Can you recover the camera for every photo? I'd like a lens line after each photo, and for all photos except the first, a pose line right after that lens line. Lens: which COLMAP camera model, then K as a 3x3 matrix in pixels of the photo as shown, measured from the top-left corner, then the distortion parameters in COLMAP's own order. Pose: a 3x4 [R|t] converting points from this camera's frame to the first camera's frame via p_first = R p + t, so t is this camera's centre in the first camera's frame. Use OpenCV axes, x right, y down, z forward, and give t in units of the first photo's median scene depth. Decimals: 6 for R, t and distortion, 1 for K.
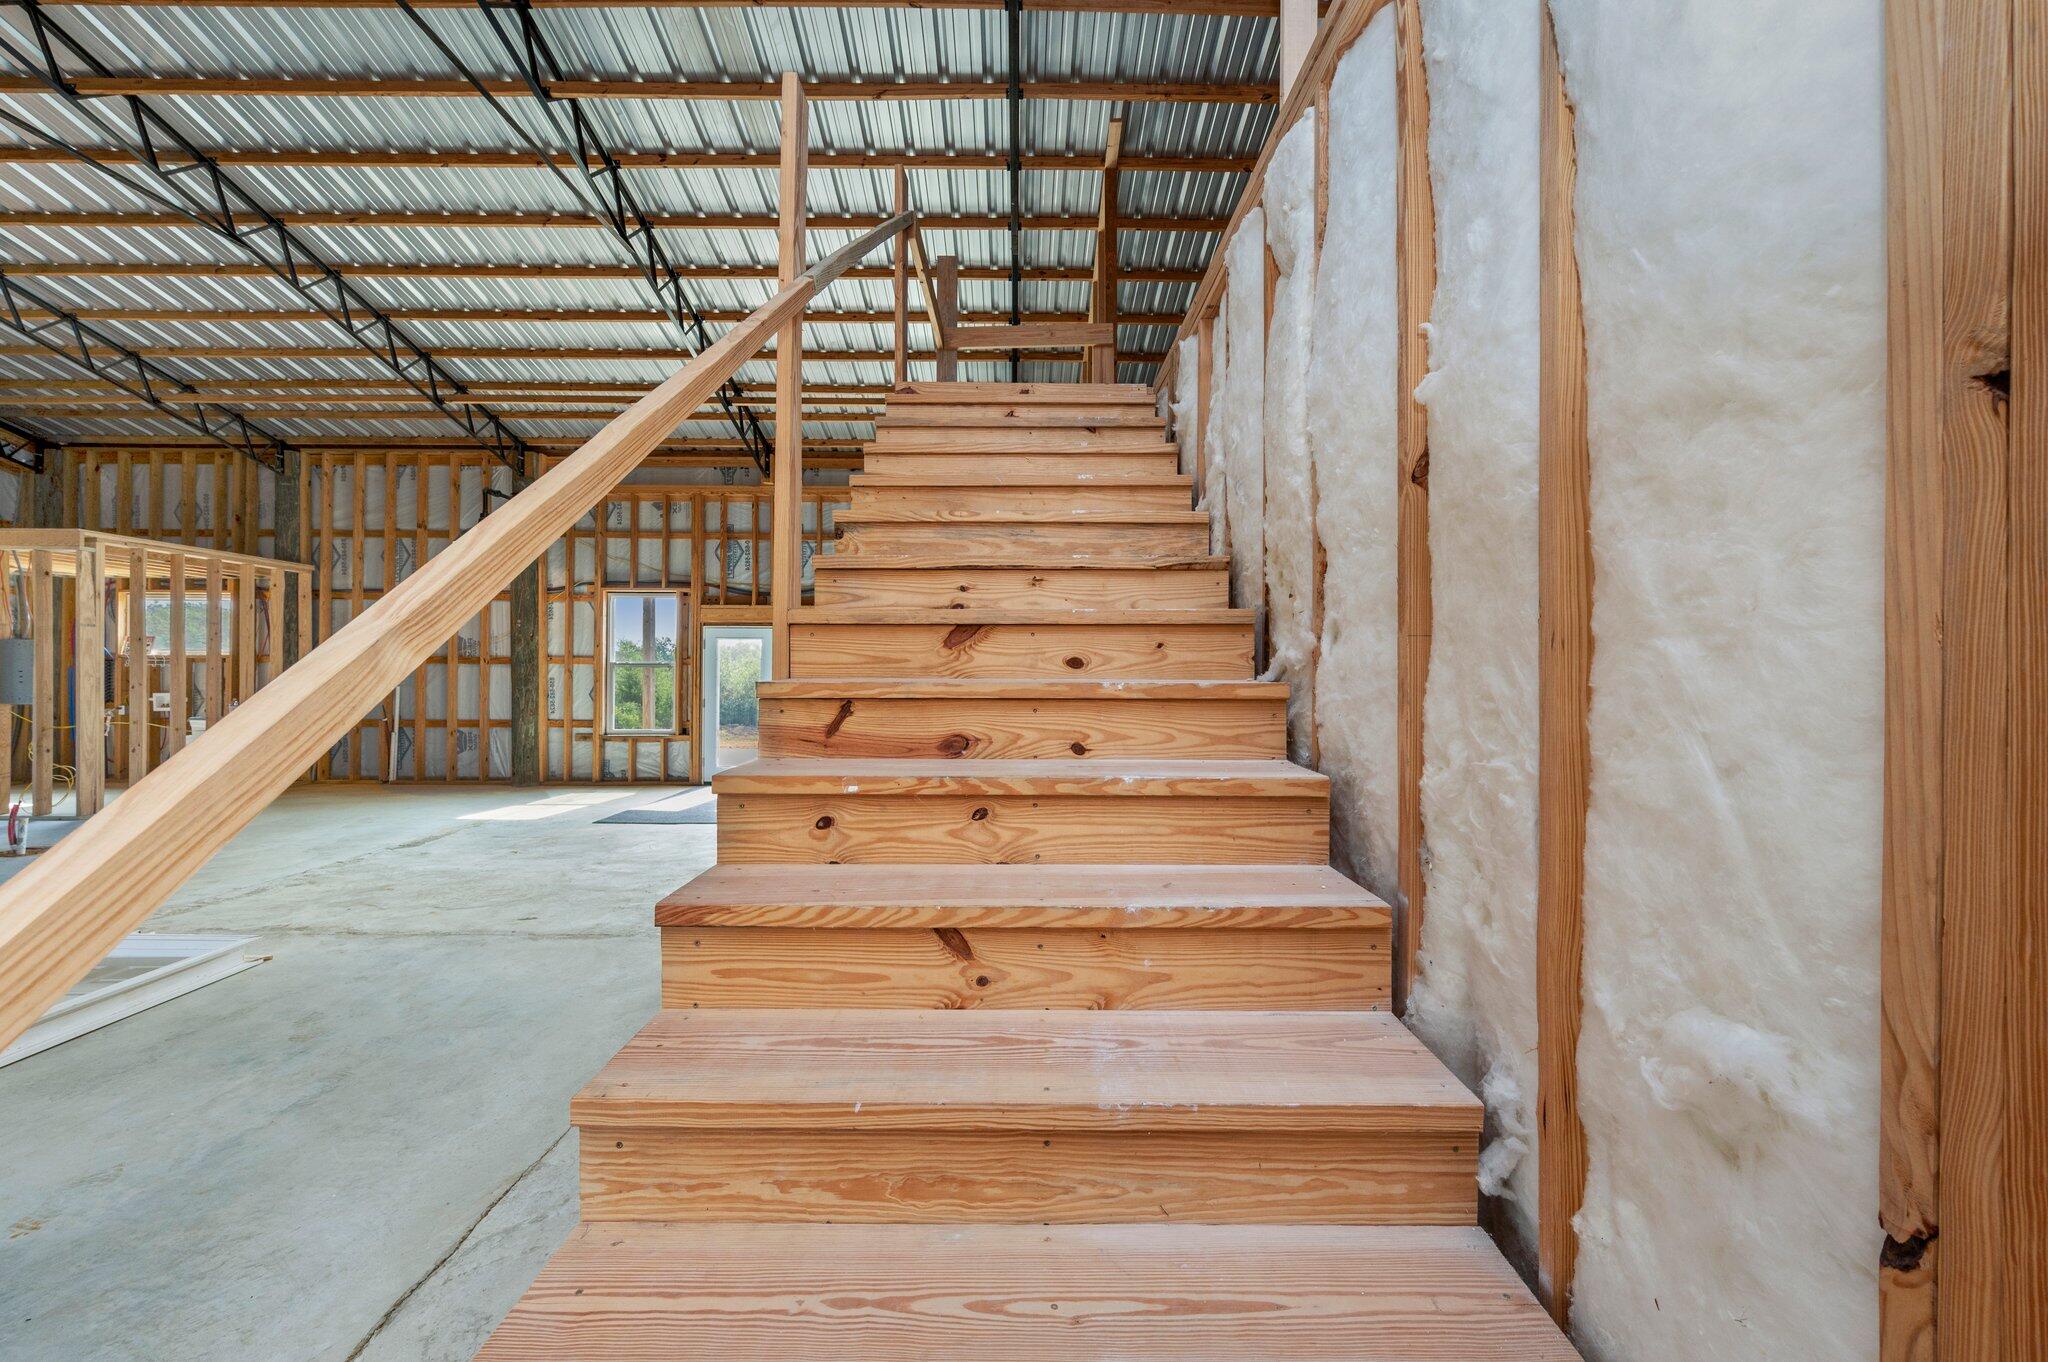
lens RADIAL K [[841.2, 0, 1016.4], [0, 841.2, 669.5], [0, 0, 1]] dist [-0.001805, -0.000300]
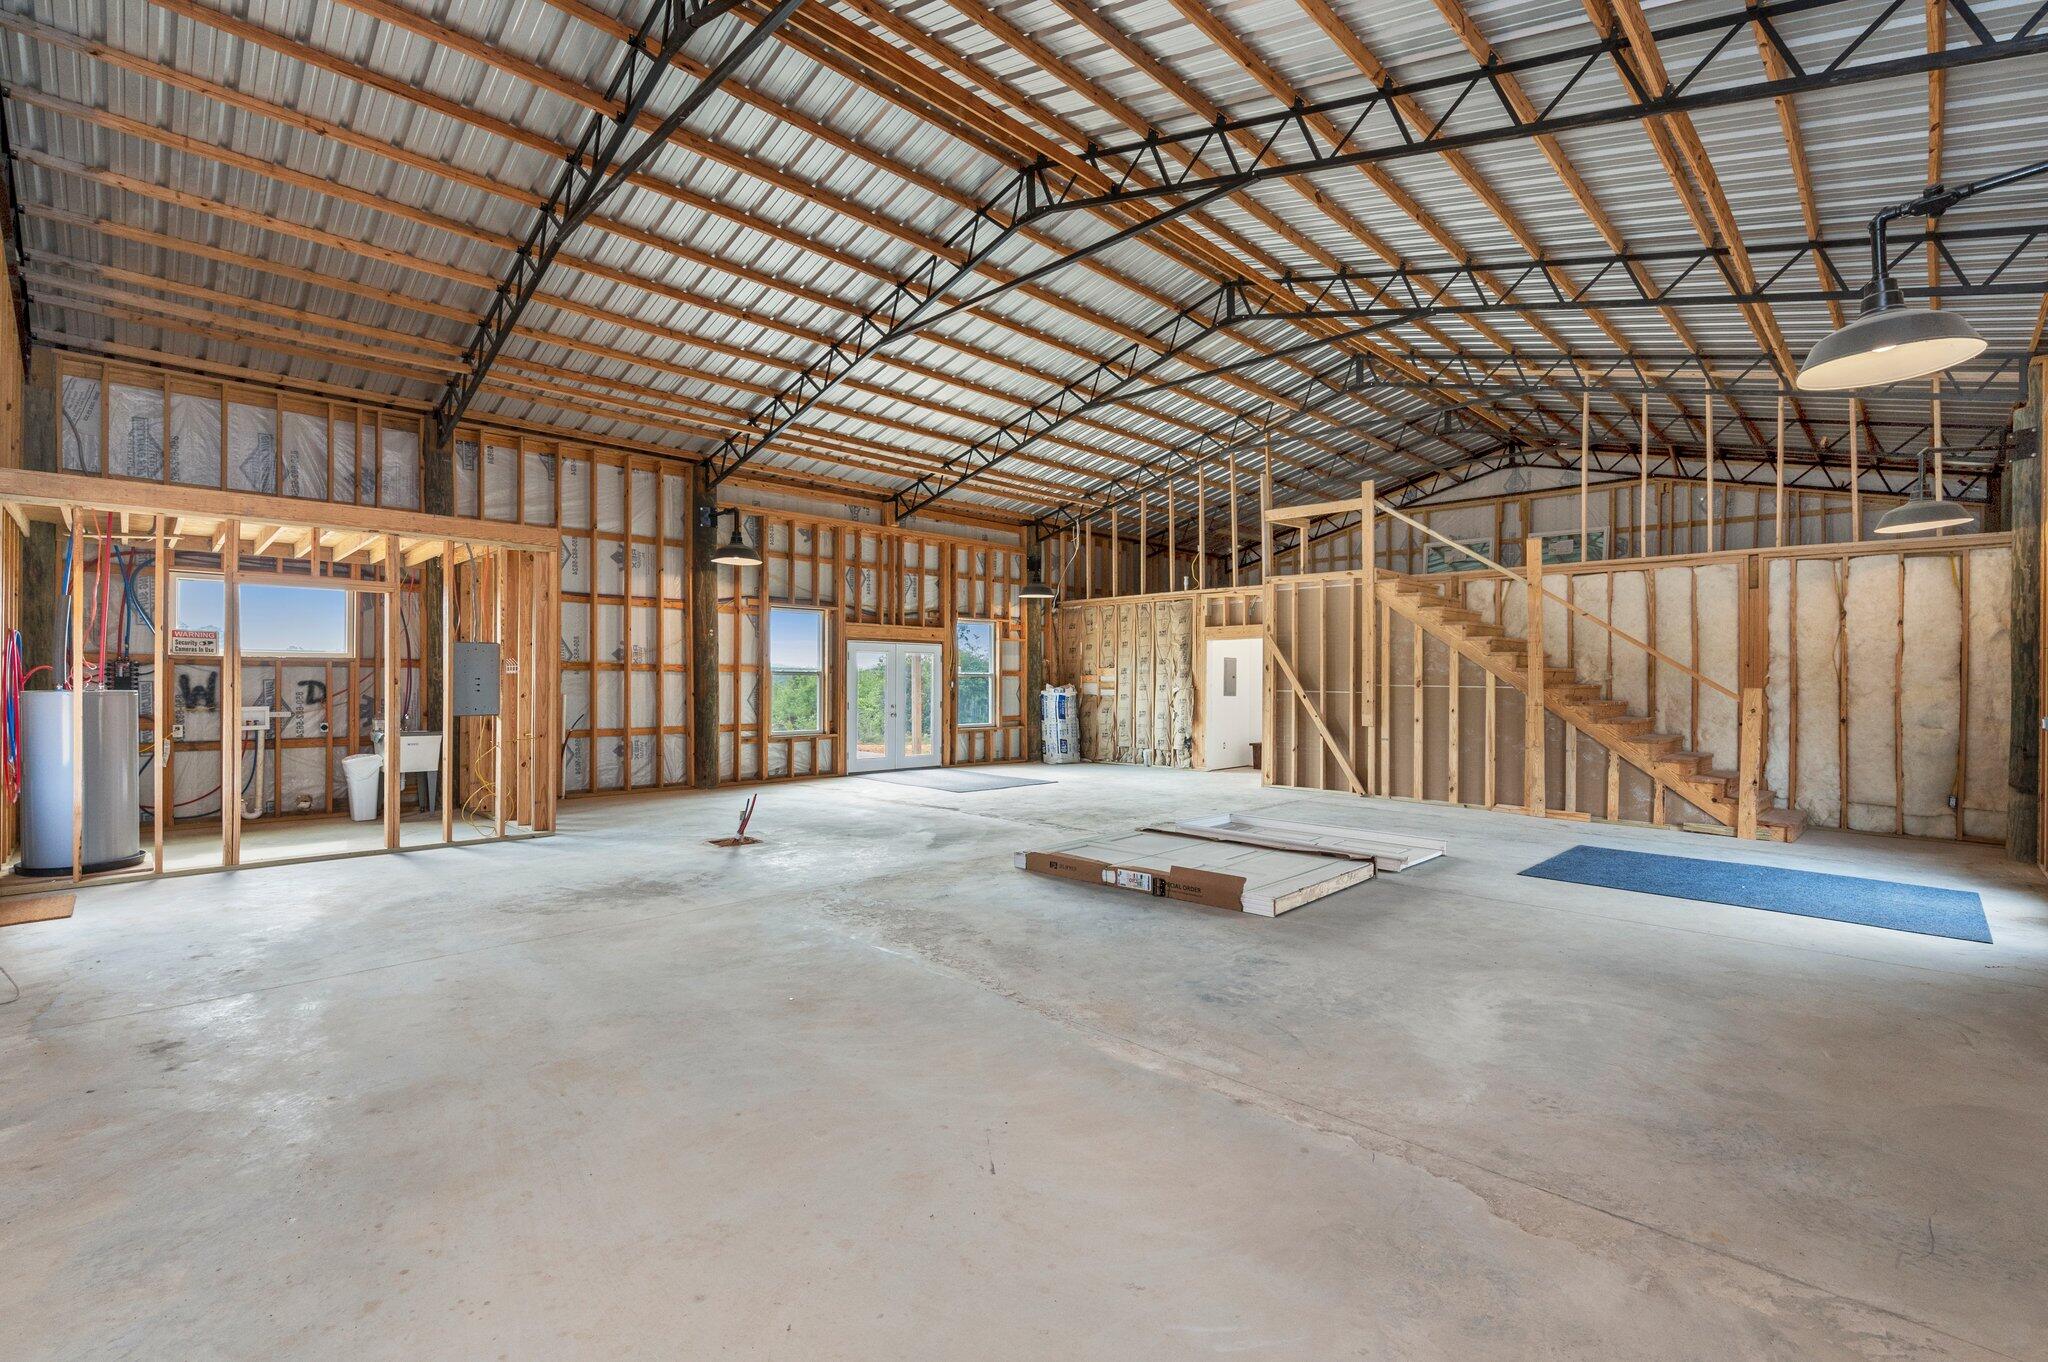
lens RADIAL K [[916.6, 0, 1024.0], [0, 916.6, 681.0], [0, 0, 1]] dist [-0.003749, 0.000188]
pose [[0.706061, -0.000579, 0.708151, -1.097466], [-0.005499, 0.999965, 0.006301, -0.004302], [-0.708130, -0.008343, 0.706033, -0.080018]]
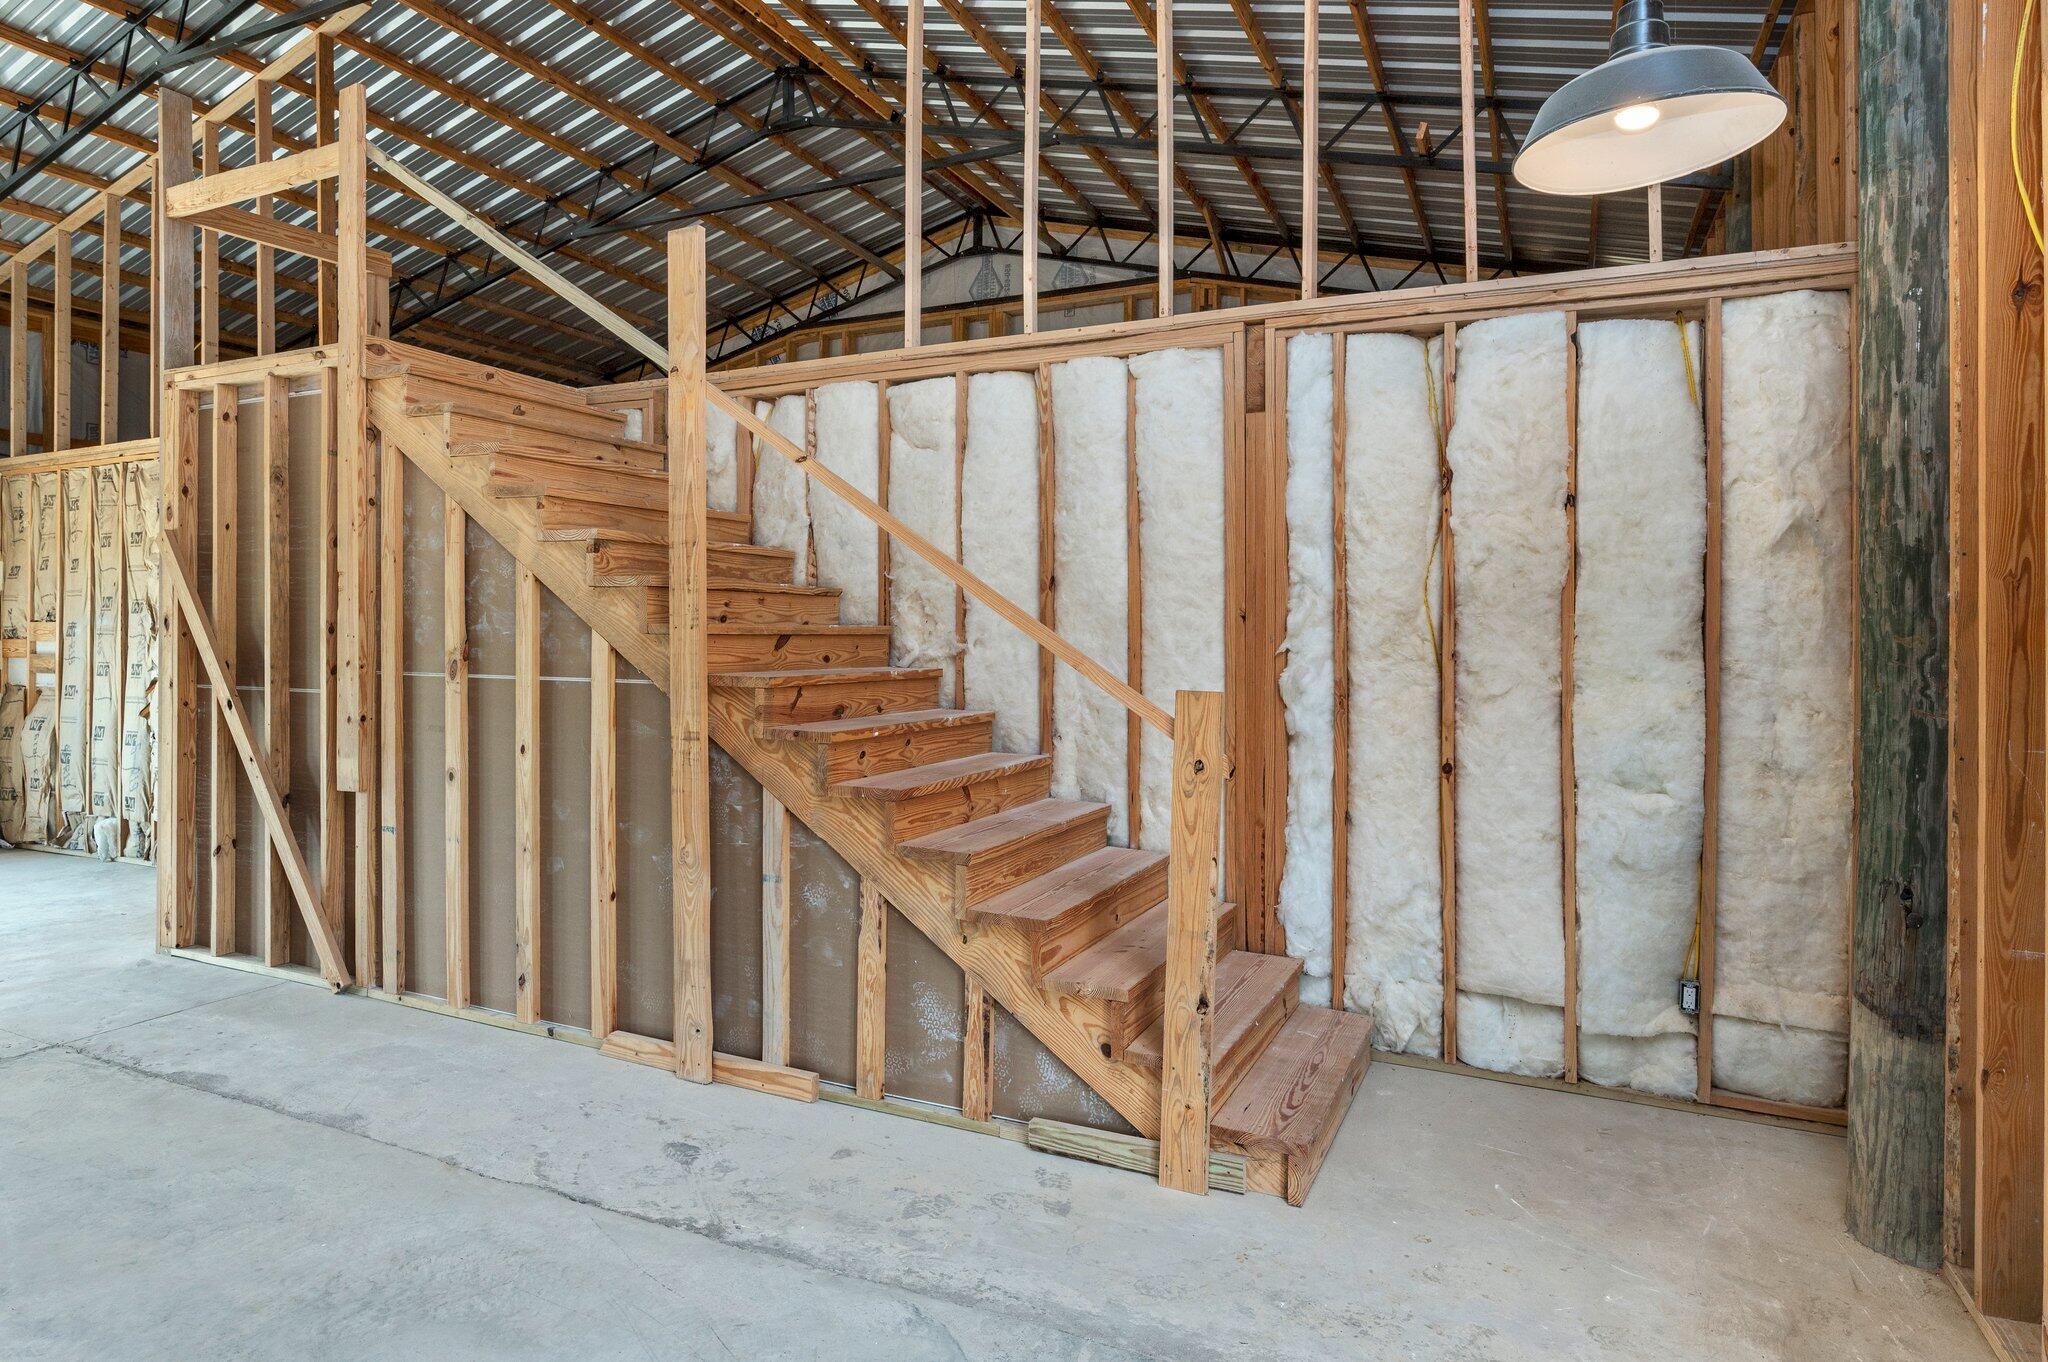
lens RADIAL K [[1161.7, 0, 1027.5], [0, 1161.7, 639.3], [0, 0, 1]] dist [-0.003826, -0.000775]
pose [[0.414892, -0.002875, 0.909866, -0.369271], [-0.003629, 0.999982, 0.004814, -0.011862], [-0.909864, -0.005299, 0.414874, -0.053207]]
